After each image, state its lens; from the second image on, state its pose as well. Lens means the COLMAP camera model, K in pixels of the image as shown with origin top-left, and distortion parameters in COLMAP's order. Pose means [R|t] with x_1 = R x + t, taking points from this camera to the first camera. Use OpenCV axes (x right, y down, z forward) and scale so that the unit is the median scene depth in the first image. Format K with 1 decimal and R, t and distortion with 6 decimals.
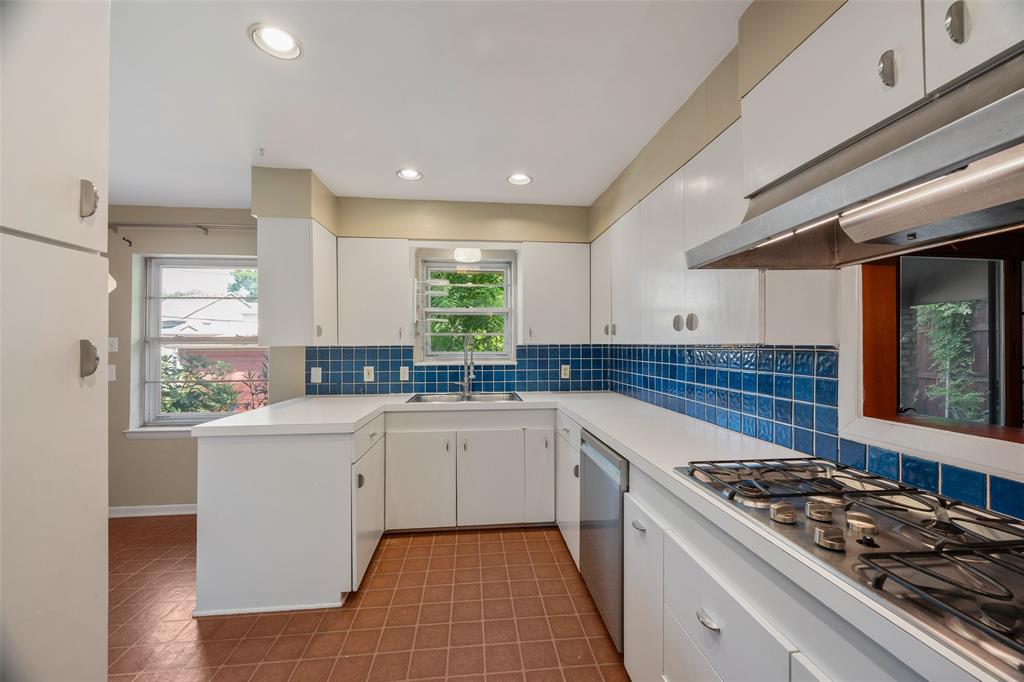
lens RADIAL K [[407.0, 0, 513.4], [0, 407.0, 342.5], [0, 0, 1]] dist [0.000366, 0.000205]
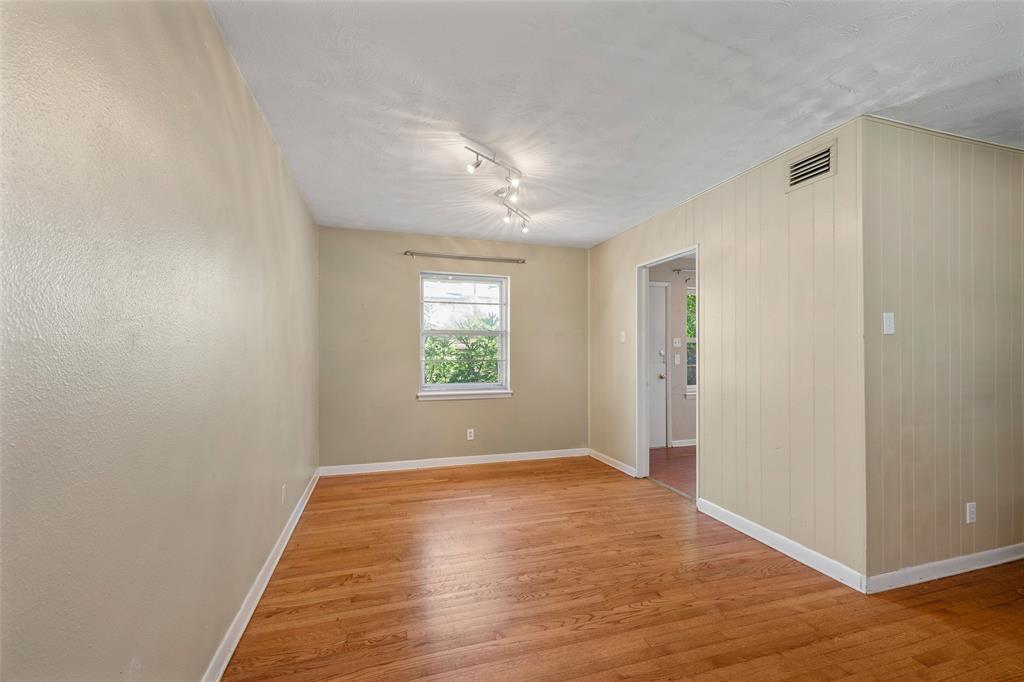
lens RADIAL K [[435.6, 0, 513.8], [0, 435.6, 345.4], [0, 0, 1]] dist [-0.000465, -0.000006]
pose [[0.980144, 0.005981, 0.198199, -1.902031], [-0.005745, 0.999982, -0.001764, 0.020594], [-0.198206, 0.000590, 0.980160, -0.605766]]
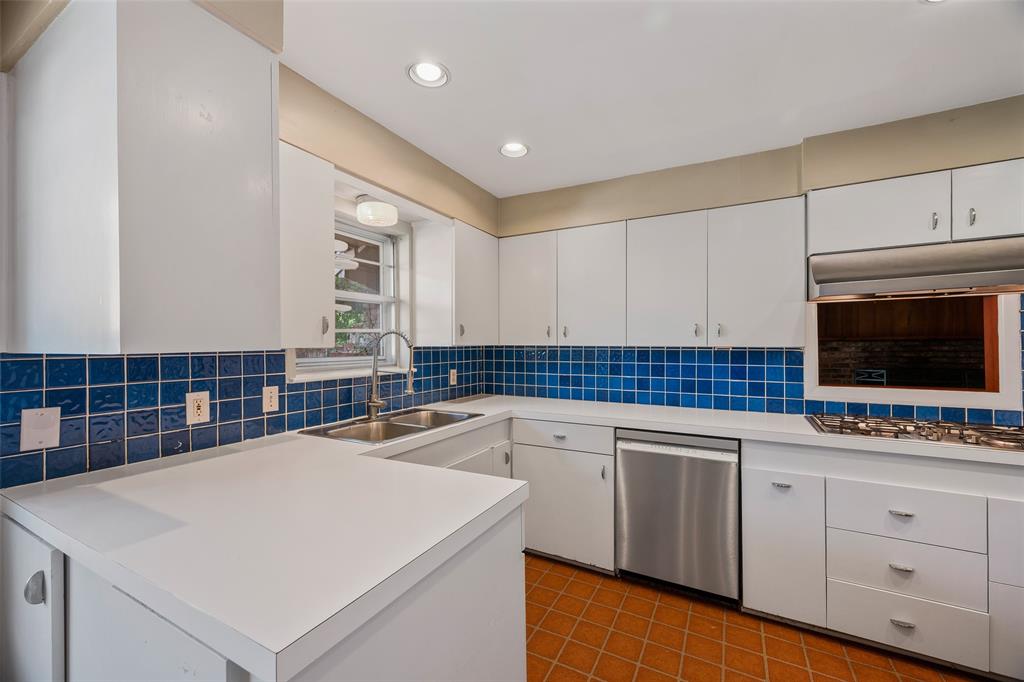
lens RADIAL K [[407.0, 0, 514.5], [0, 407.0, 344.1], [0, 0, 1]] dist [0.000366, 0.000205]
pose [[0.562476, 0.001442, 0.826812, -0.540061], [-0.005370, 0.999984, 0.001909, -0.001040], [-0.826796, -0.005514, 0.562475, 0.418962]]
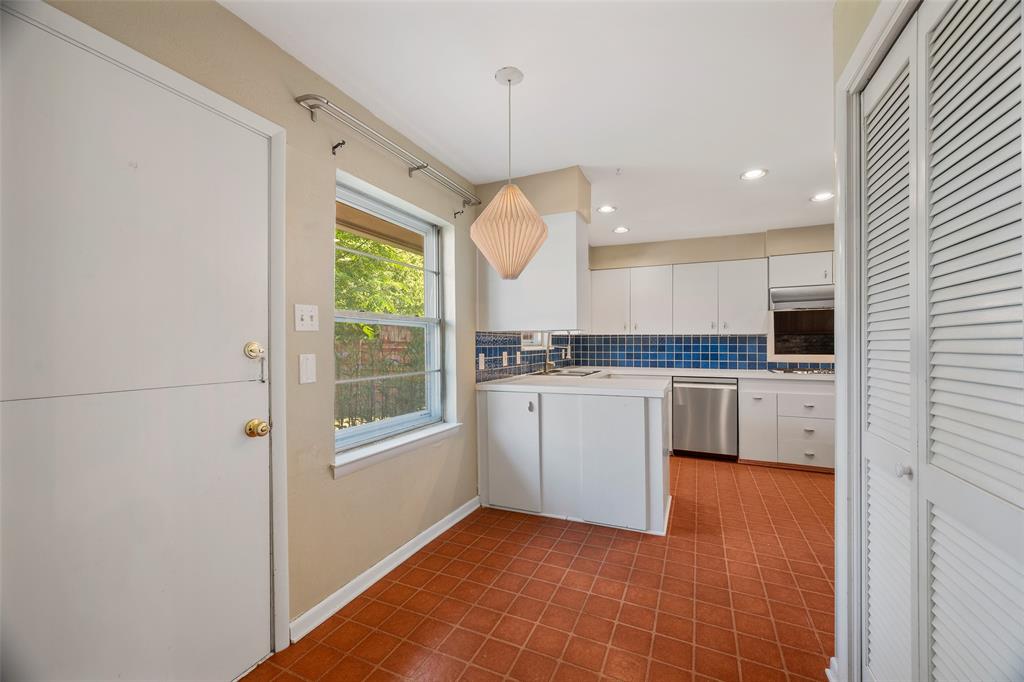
lens RADIAL K [[407.0, 0, 510.9], [0, 407.0, 342.6], [0, 0, 1]] dist [0.000366, 0.000205]
pose [[0.508528, 0.002850, 0.861041, -1.255891], [-0.005158, 0.999987, -0.000263, 0.034341], [-0.861030, -0.004307, 0.508536, 0.445554]]
